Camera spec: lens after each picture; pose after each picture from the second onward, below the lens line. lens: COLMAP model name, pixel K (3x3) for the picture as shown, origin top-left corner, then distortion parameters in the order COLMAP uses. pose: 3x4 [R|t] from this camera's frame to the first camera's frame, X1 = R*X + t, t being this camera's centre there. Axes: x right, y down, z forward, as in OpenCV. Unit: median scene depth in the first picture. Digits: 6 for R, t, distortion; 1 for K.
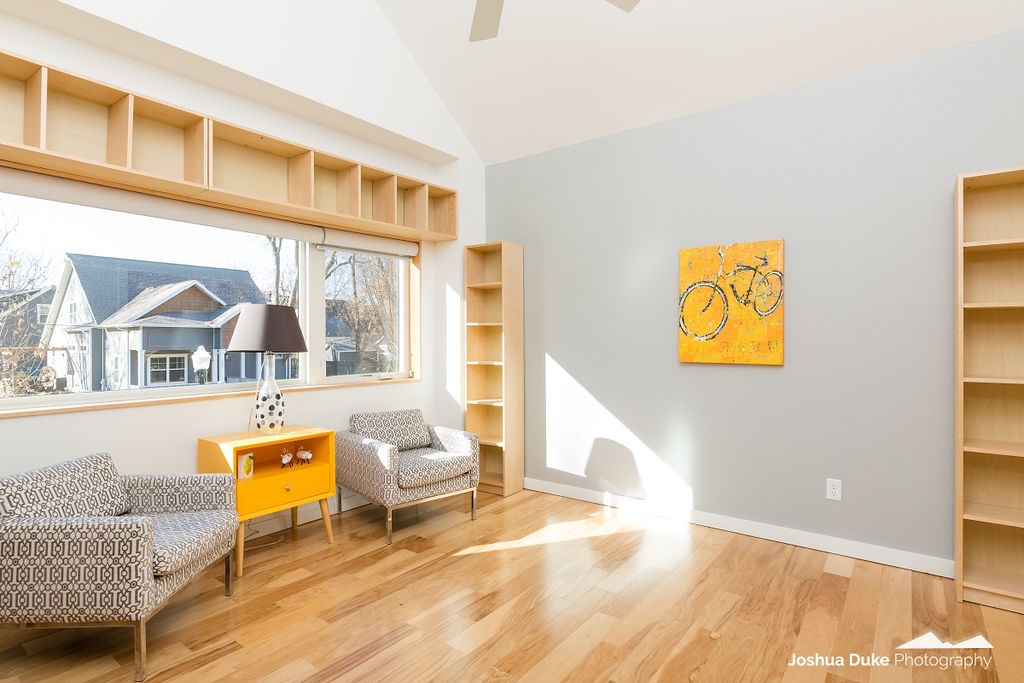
lens RADIAL K [[532.2, 0, 512.0], [0, 532.2, 341.5], [0, 0, 1]] dist [-0.000835, -0.000129]
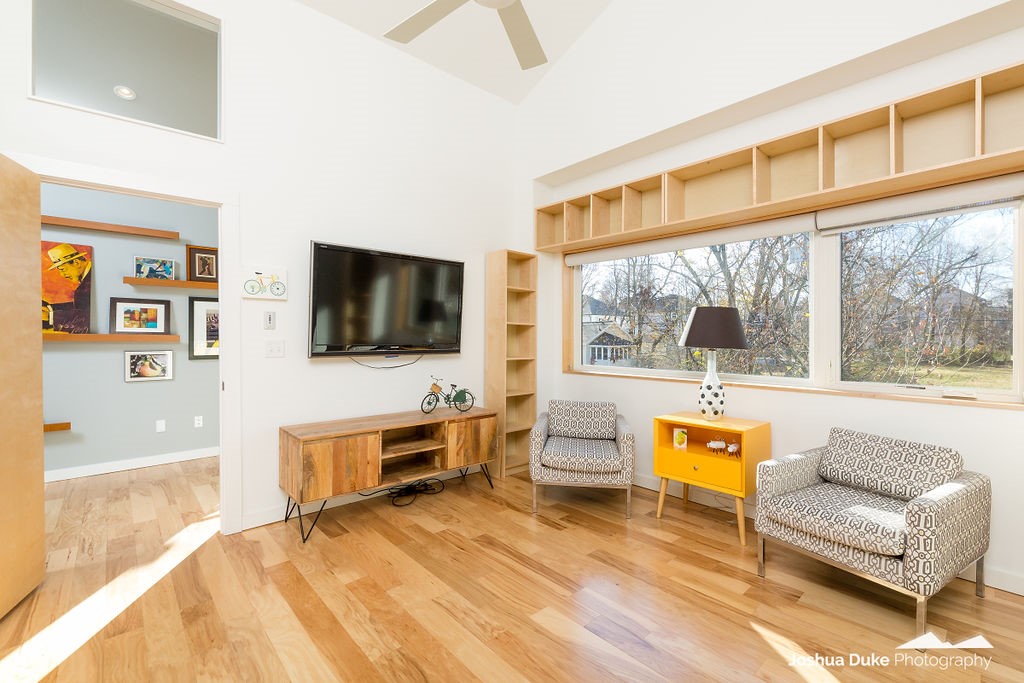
lens RADIAL K [[447.3, 0, 511.3], [0, 447.3, 337.0], [0, 0, 1]] dist [-0.001507, -0.000232]
pose [[-0.194922, 0.007711, -0.980788, 0.585745], [-0.003540, 0.999957, 0.008565, -0.010065], [0.980812, 0.005141, -0.194887, 0.789747]]
